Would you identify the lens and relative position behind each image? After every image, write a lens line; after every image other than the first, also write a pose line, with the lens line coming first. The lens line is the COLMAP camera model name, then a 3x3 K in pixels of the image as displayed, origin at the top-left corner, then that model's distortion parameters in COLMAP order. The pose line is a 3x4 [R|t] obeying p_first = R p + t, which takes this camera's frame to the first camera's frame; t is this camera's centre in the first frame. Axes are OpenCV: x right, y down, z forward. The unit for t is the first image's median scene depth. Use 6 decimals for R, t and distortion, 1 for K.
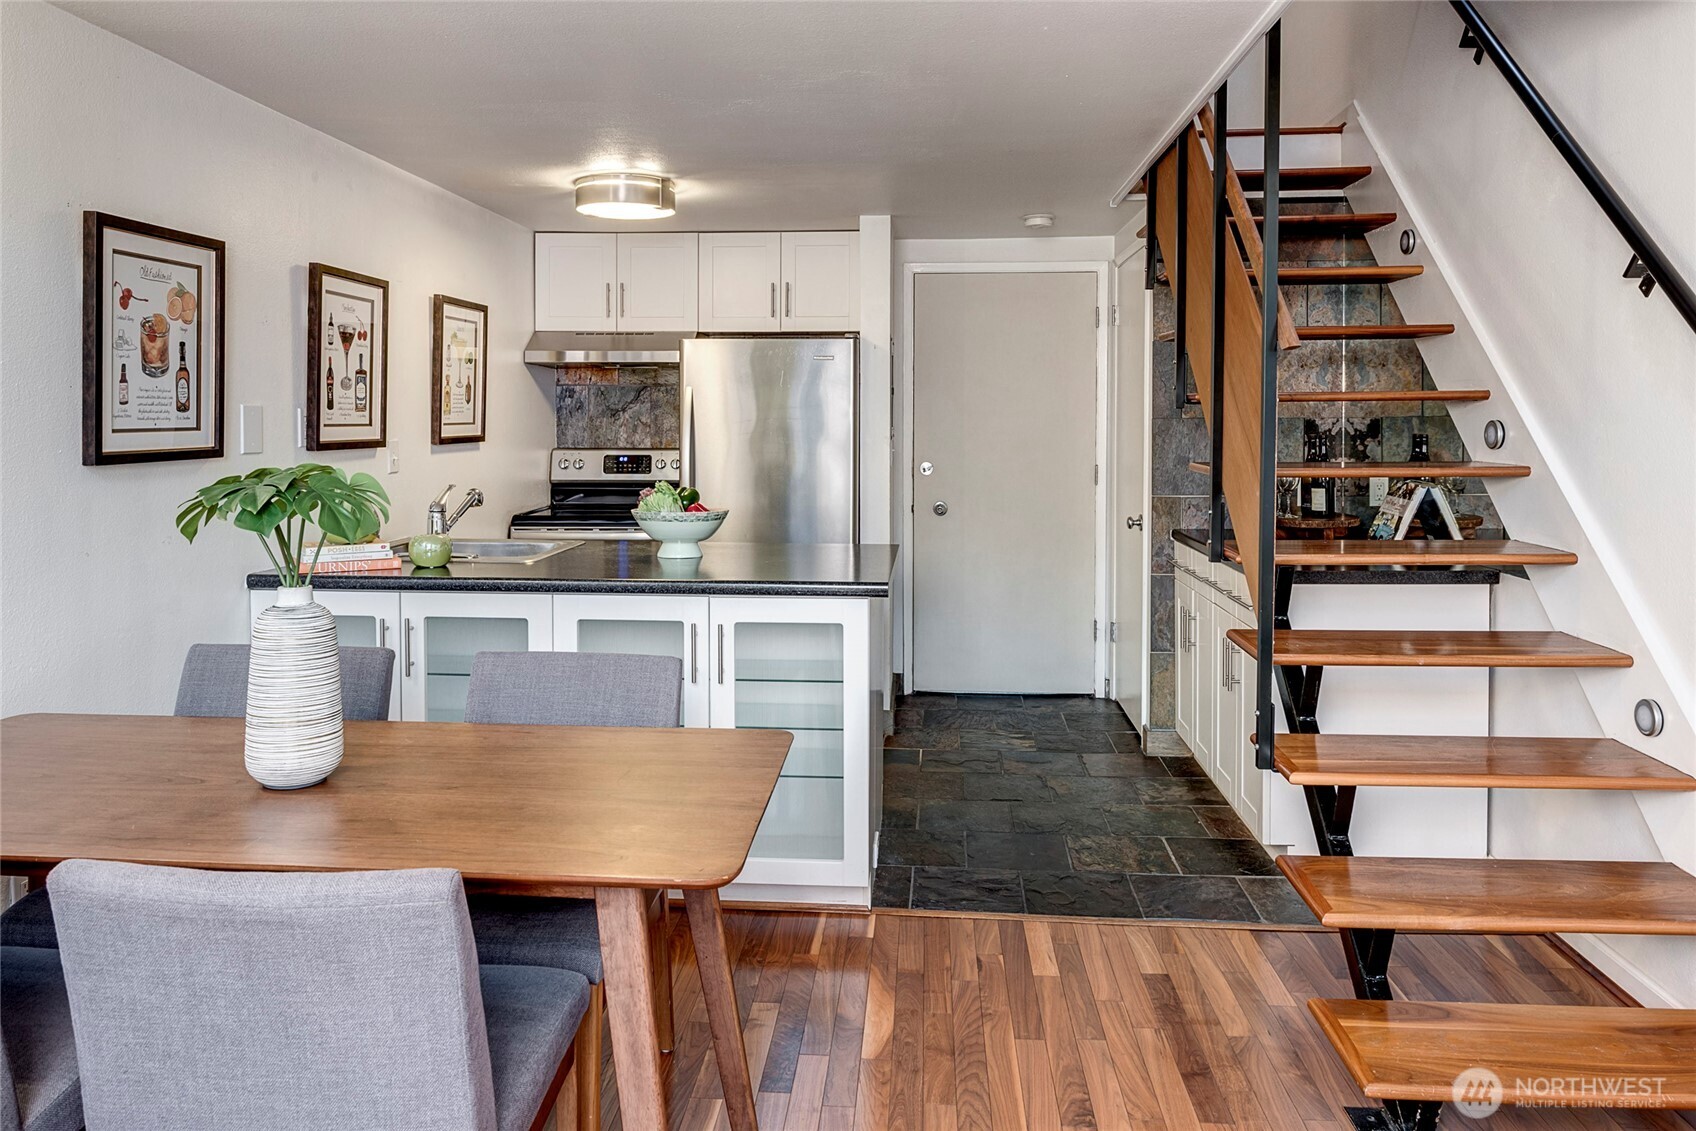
lens RADIAL K [[1155.8, 0, 863.9], [0, 1155.8, 444.8], [0, 0, 1]] dist [0.022239, -0.008744]
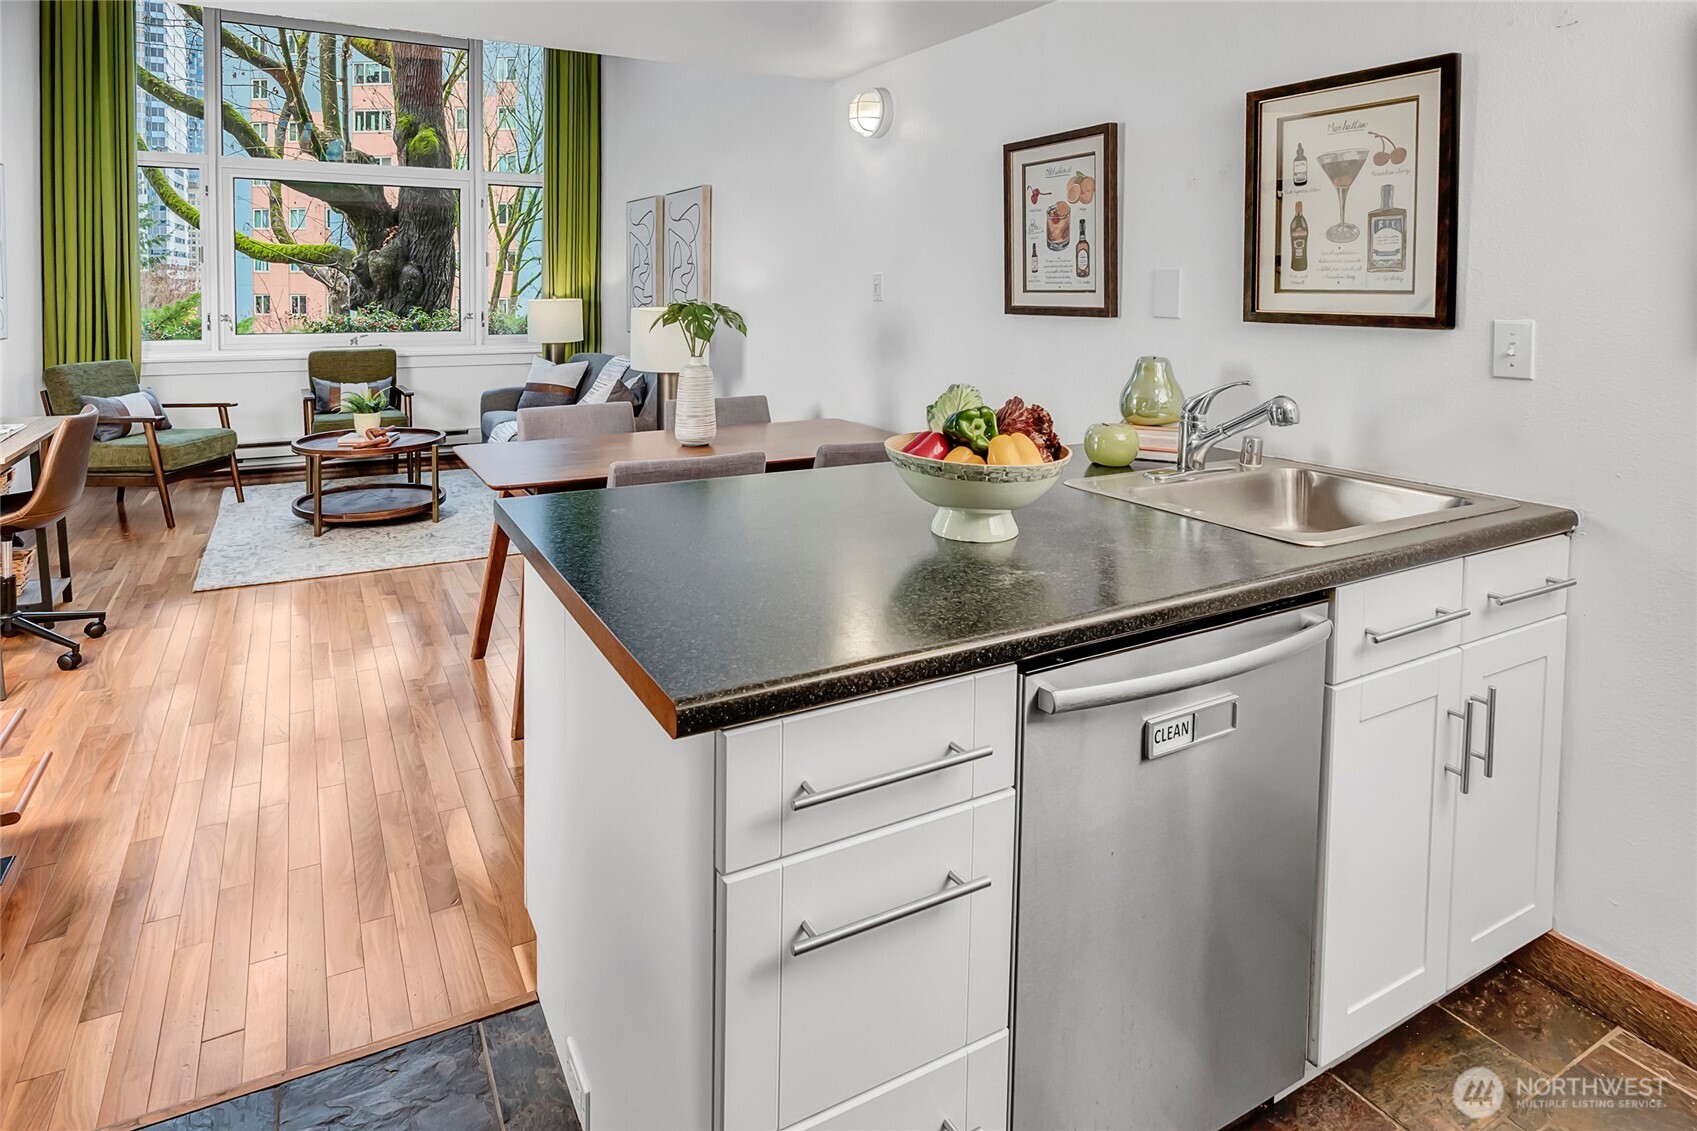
lens RADIAL K [[942.0, 0, 824.1], [0, 942.0, 320.5], [0, 0, 1]] dist [0.006894, -0.008497]
pose [[-0.846088, 0.010388, -0.532943, 0.129140], [-0.021499, 0.998331, 0.053591, -0.023392], [0.532610, 0.056801, -0.844453, 1.311890]]
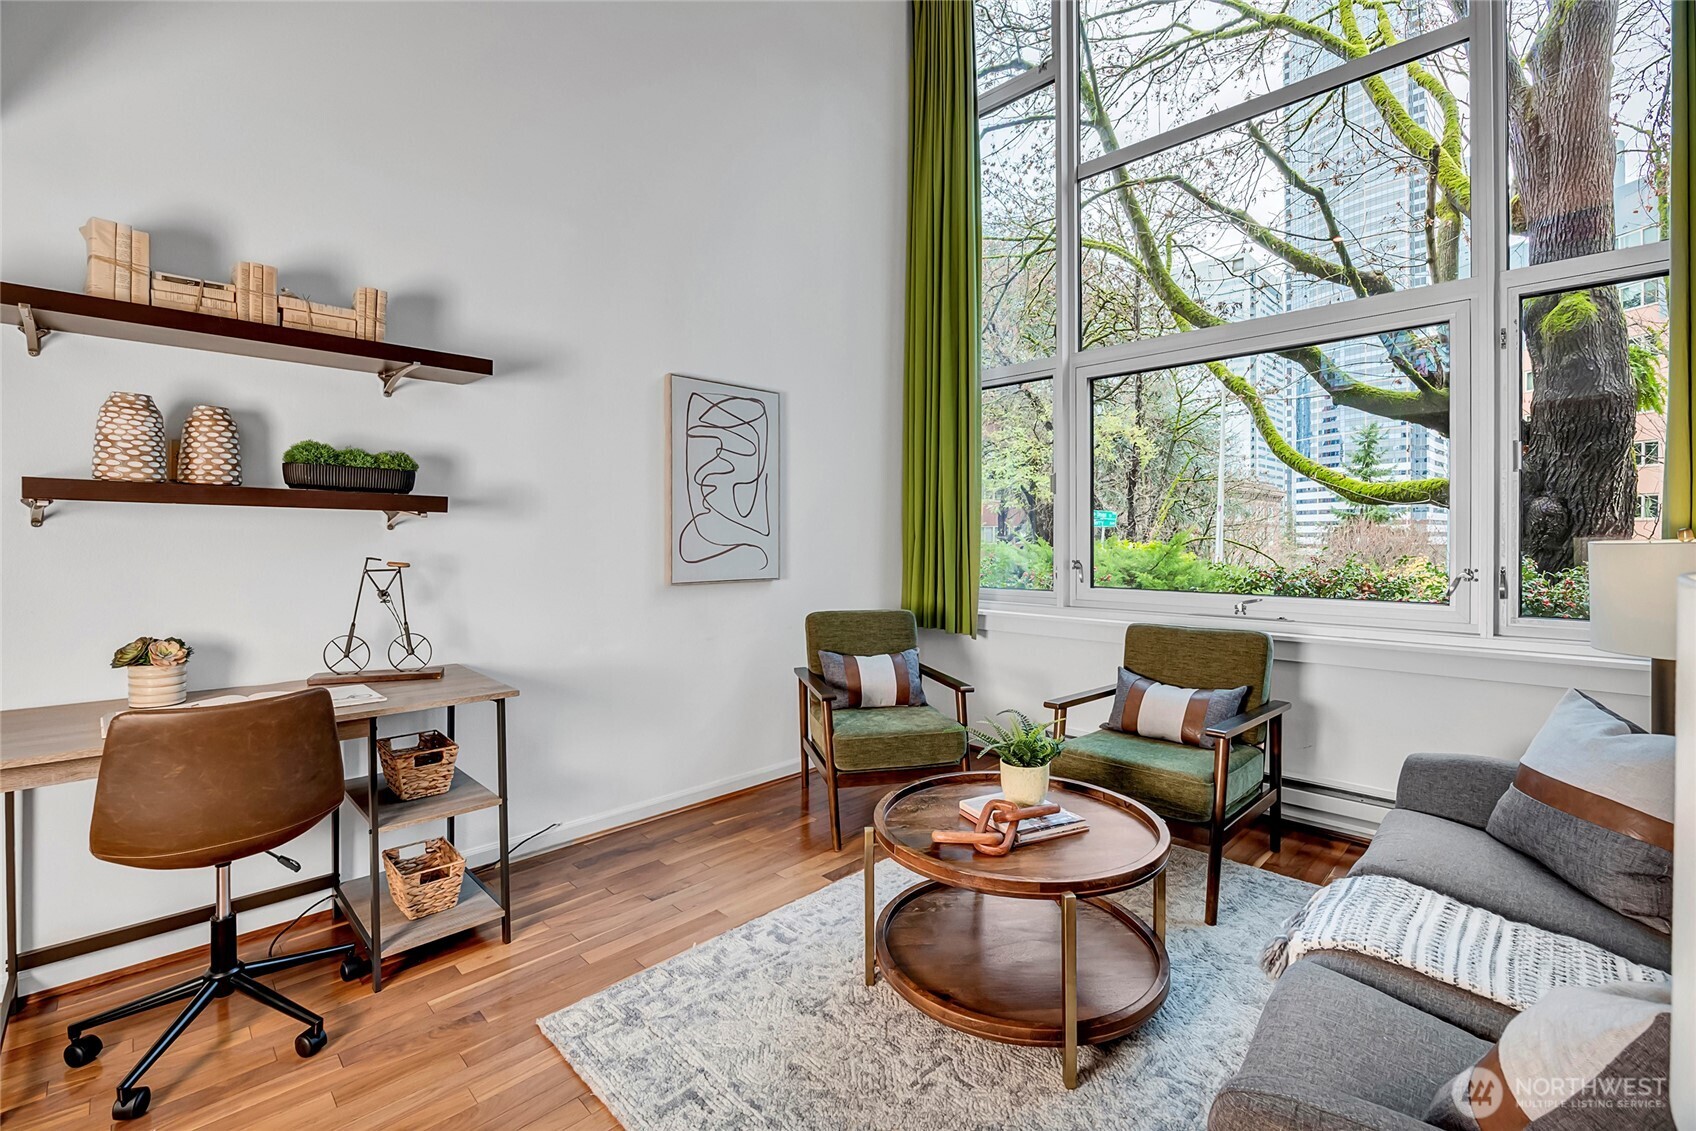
lens RADIAL K [[741.0, 0, 835.7], [0, 741.0, 539.7], [0, 0, 1]] dist [-0.022640, 0.002134]
pose [[-0.732934, -0.002767, 0.680295, -0.305328], [0.016036, 0.999644, 0.021343, 0.024190], [-0.680111, 0.026552, -0.732628, 0.279239]]
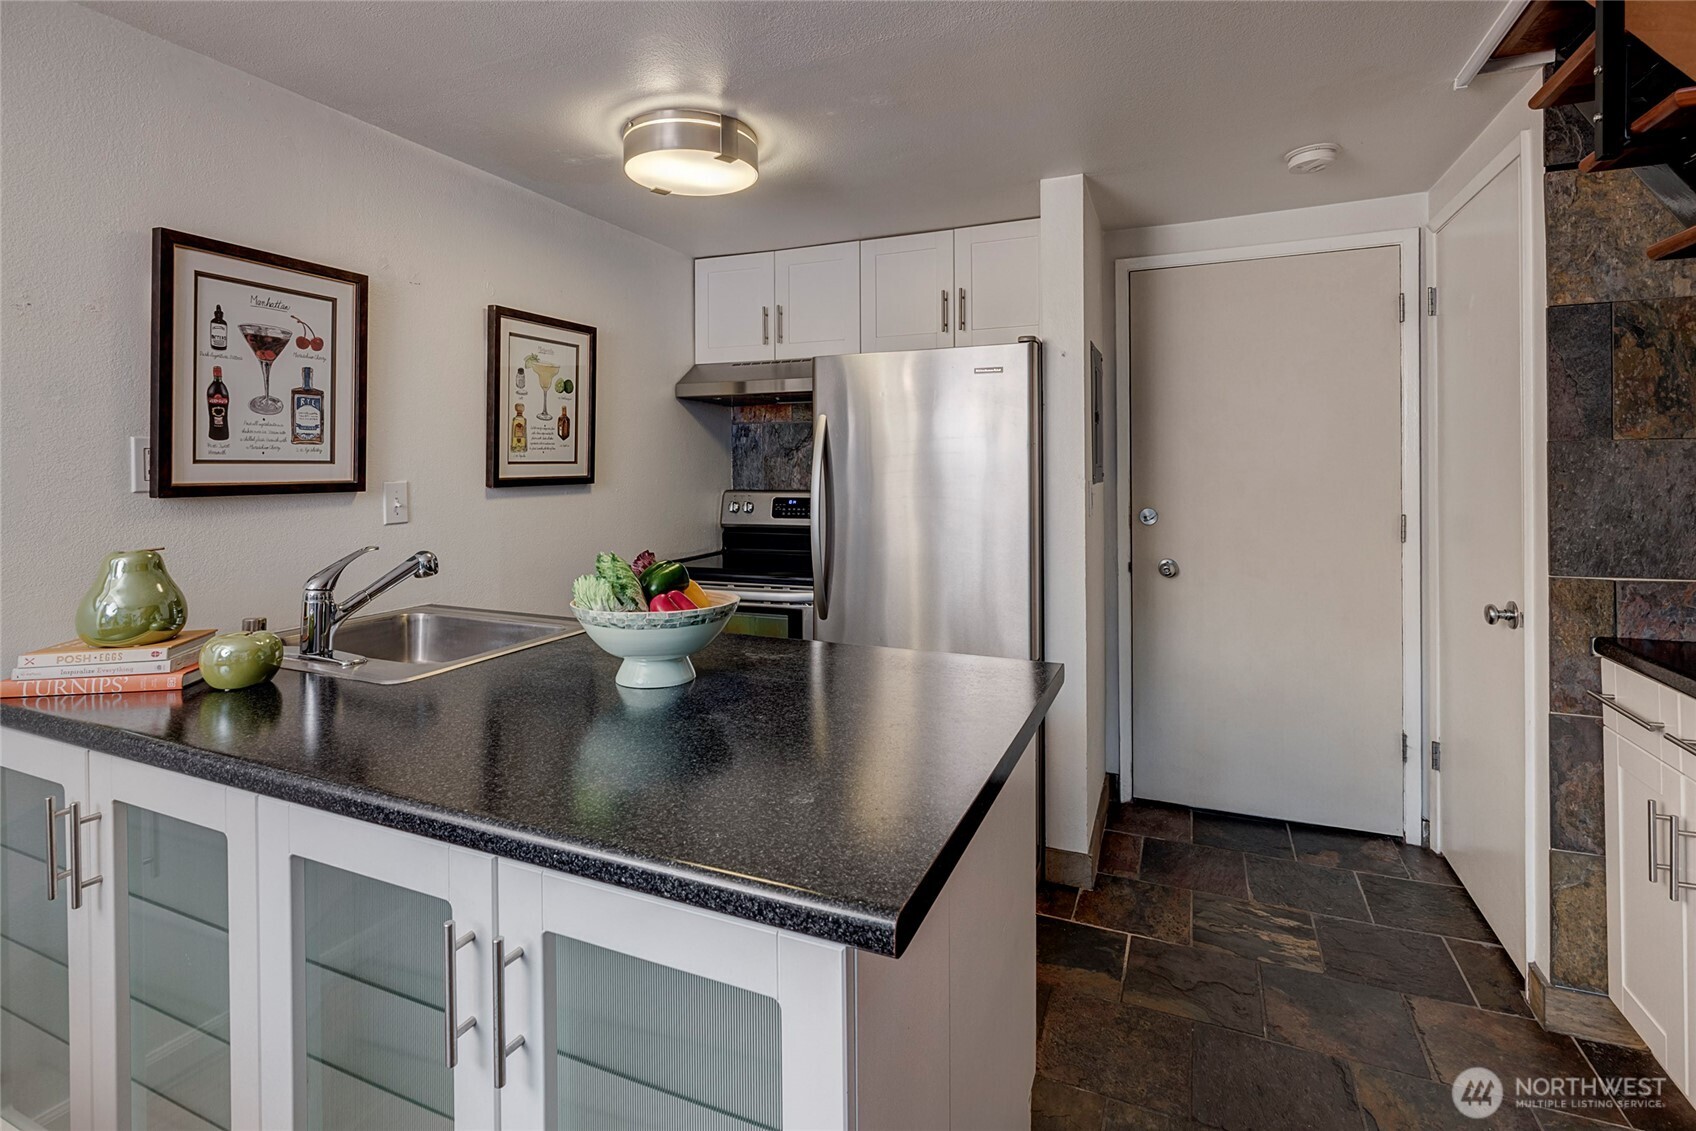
lens RADIAL K [[811.4, 0, 846.6], [0, 811.4, 466.8], [0, 0, 1]] dist [0.000116, -0.000571]
pose [[0.942291, -0.008907, -0.334677, 0.070308], [0.001418, 0.999743, -0.022614, -0.001842], [0.334792, 0.020834, 0.942062, 0.636110]]
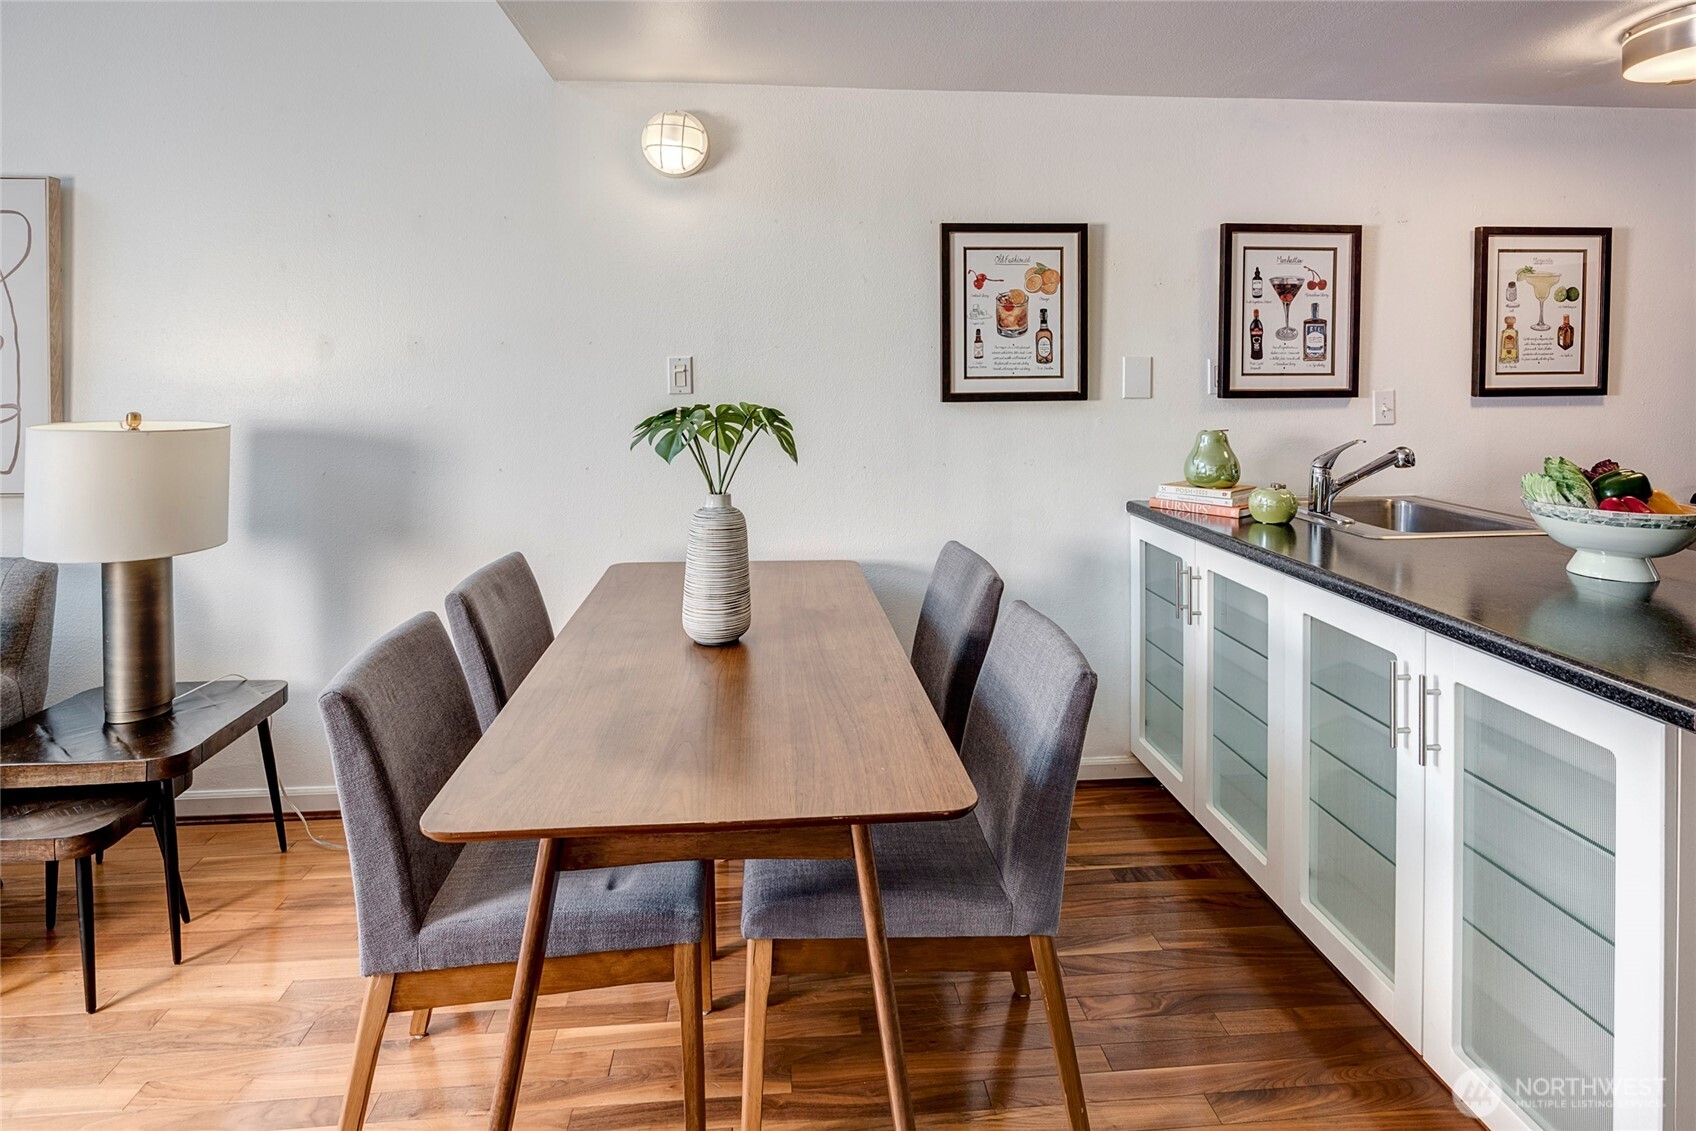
lens RADIAL K [[870.9, 0, 834.2], [0, 870.9, 384.2], [0, 0, 1]] dist [0.001364, -0.004425]
pose [[0.138330, 0.007918, -0.990355, 0.256078], [-0.018682, 0.999811, 0.005384, -0.005087], [0.990210, 0.017757, 0.138451, 0.497214]]
